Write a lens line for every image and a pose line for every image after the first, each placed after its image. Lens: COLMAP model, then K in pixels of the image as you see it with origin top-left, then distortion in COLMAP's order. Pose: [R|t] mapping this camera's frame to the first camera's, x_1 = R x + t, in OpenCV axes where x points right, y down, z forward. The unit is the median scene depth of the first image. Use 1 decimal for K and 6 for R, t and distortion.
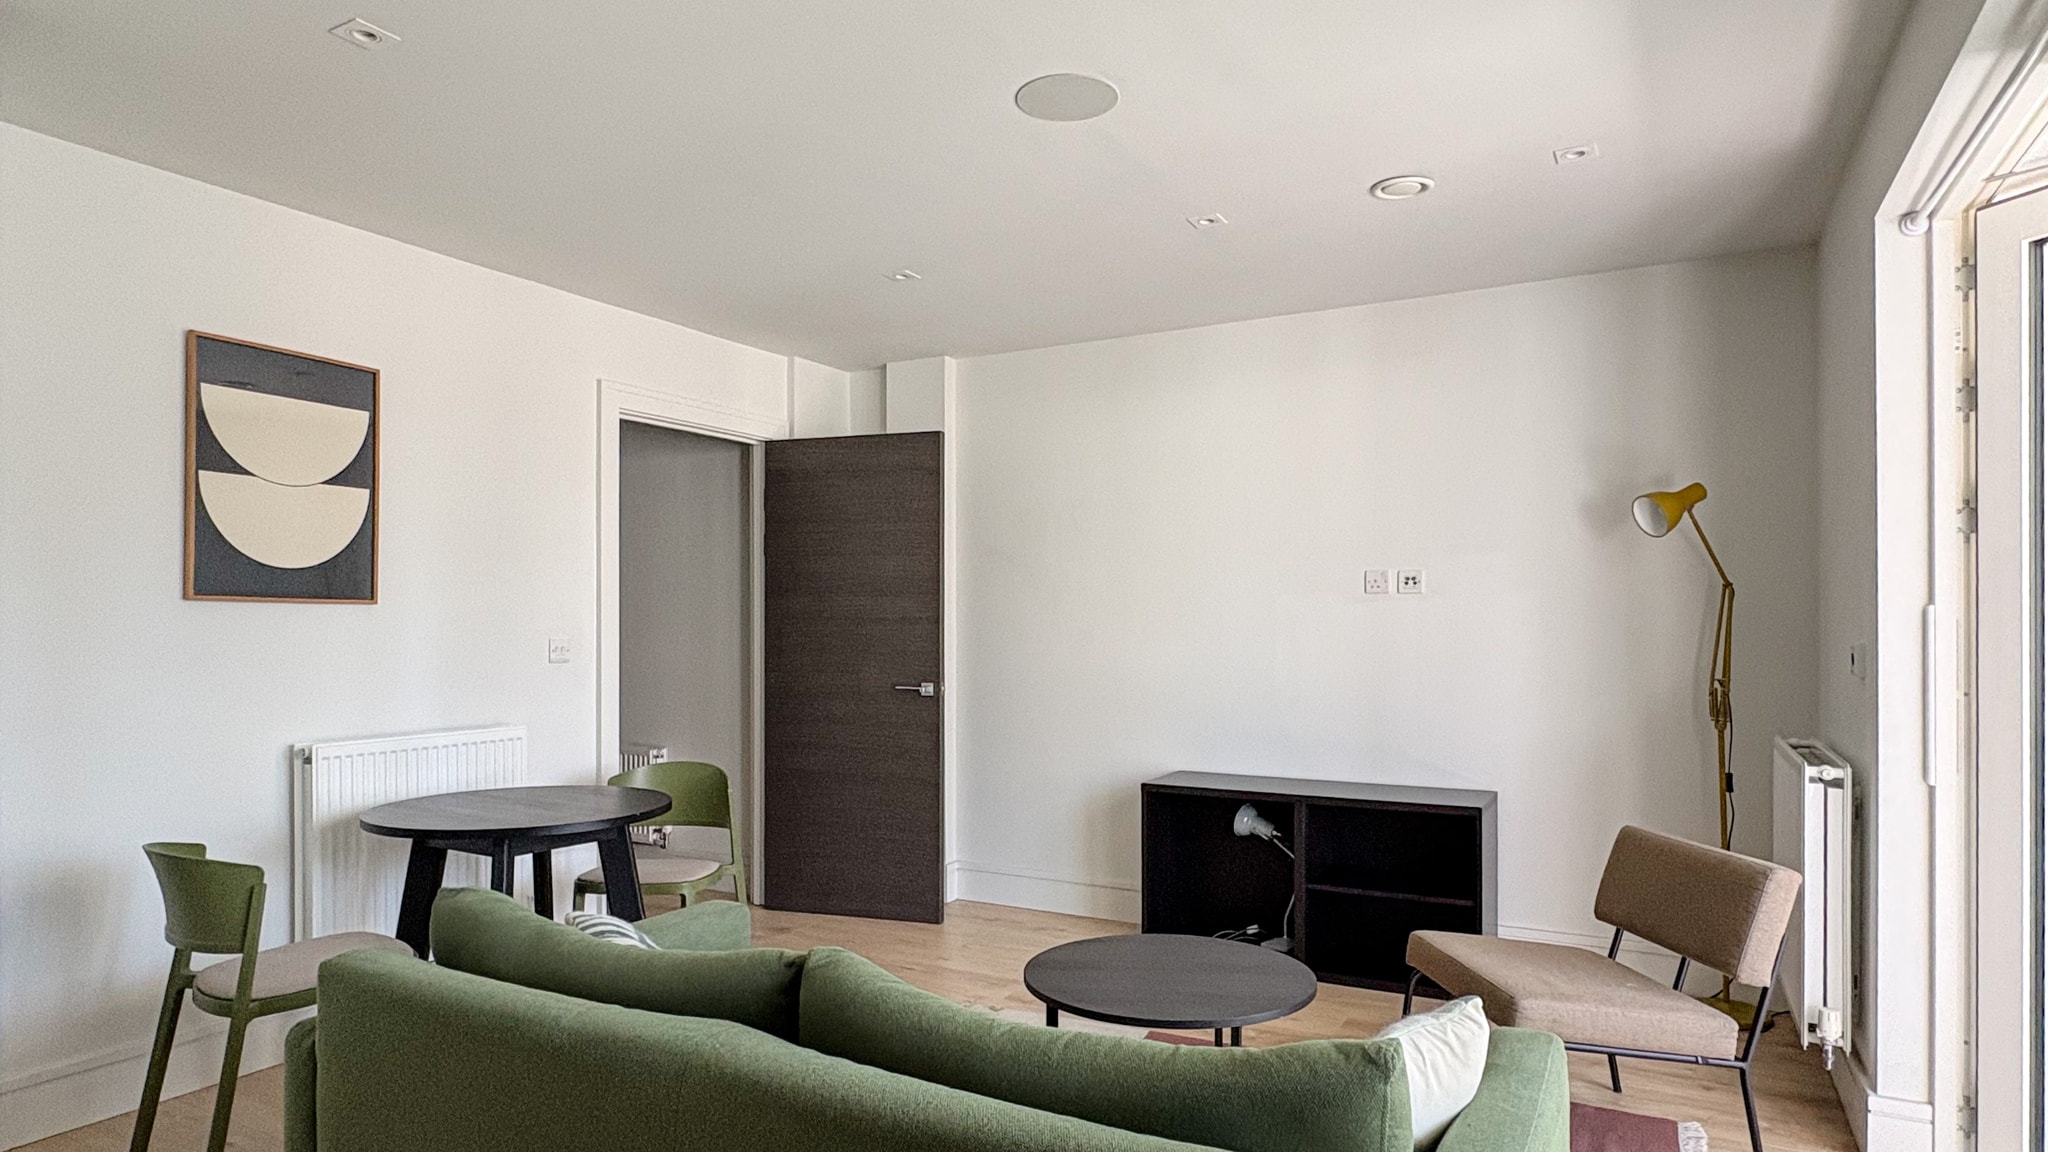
lens RADIAL K [[1159.9, 0, 1023.0], [0, 1159.9, 630.2], [0, 0, 1]] dist [0.002415, 0.000432]
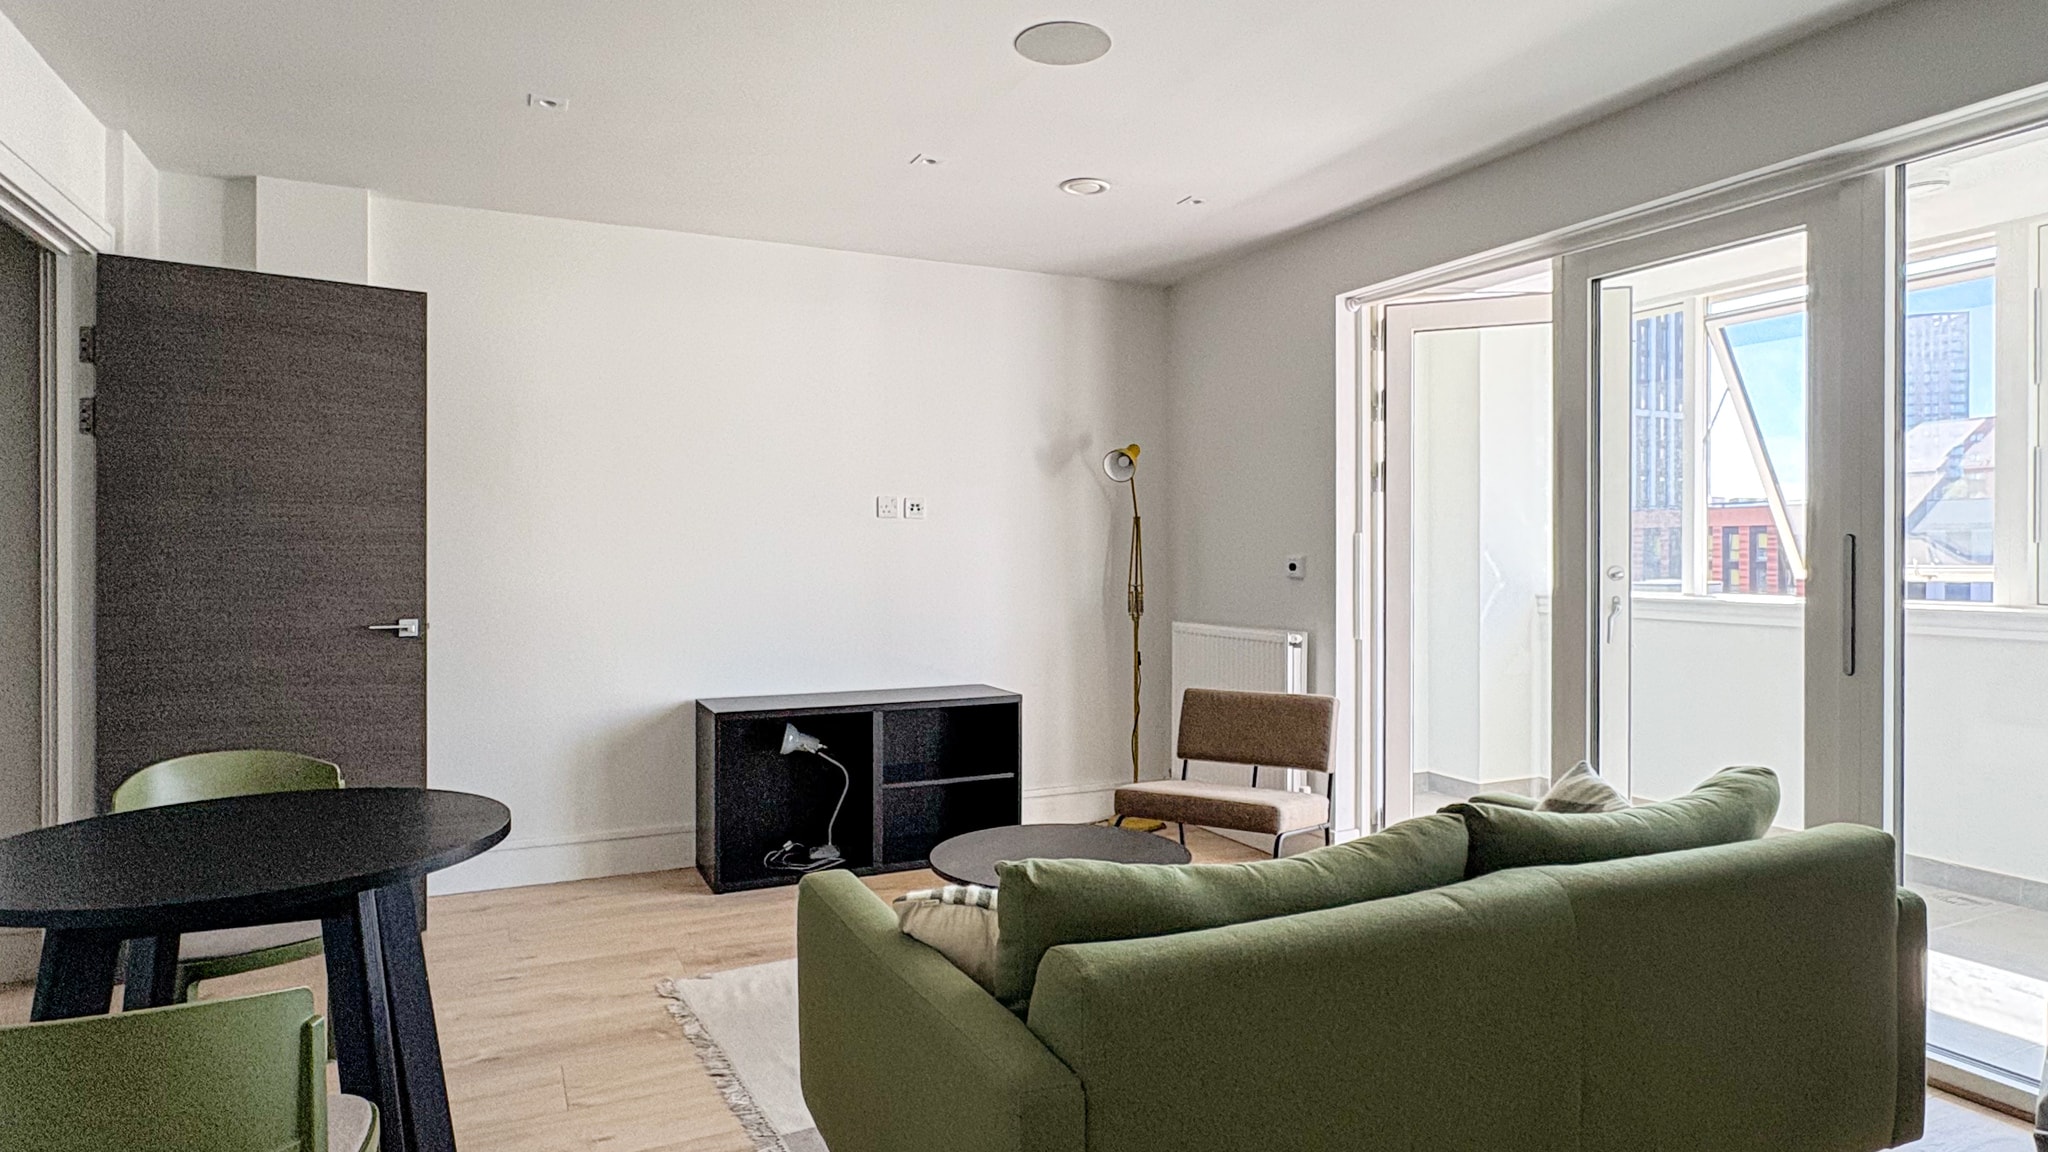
lens RADIAL K [[1143.9, 0, 1022.8], [0, 1143.9, 563.0], [0, 0, 1]] dist [-0.000930, 0.000187]
pose [[0.585114, -0.005099, 0.810935, -0.505060], [0.004920, 0.999984, 0.002738, 0.009192], [-0.810936, 0.002388, 0.585130, 0.255041]]
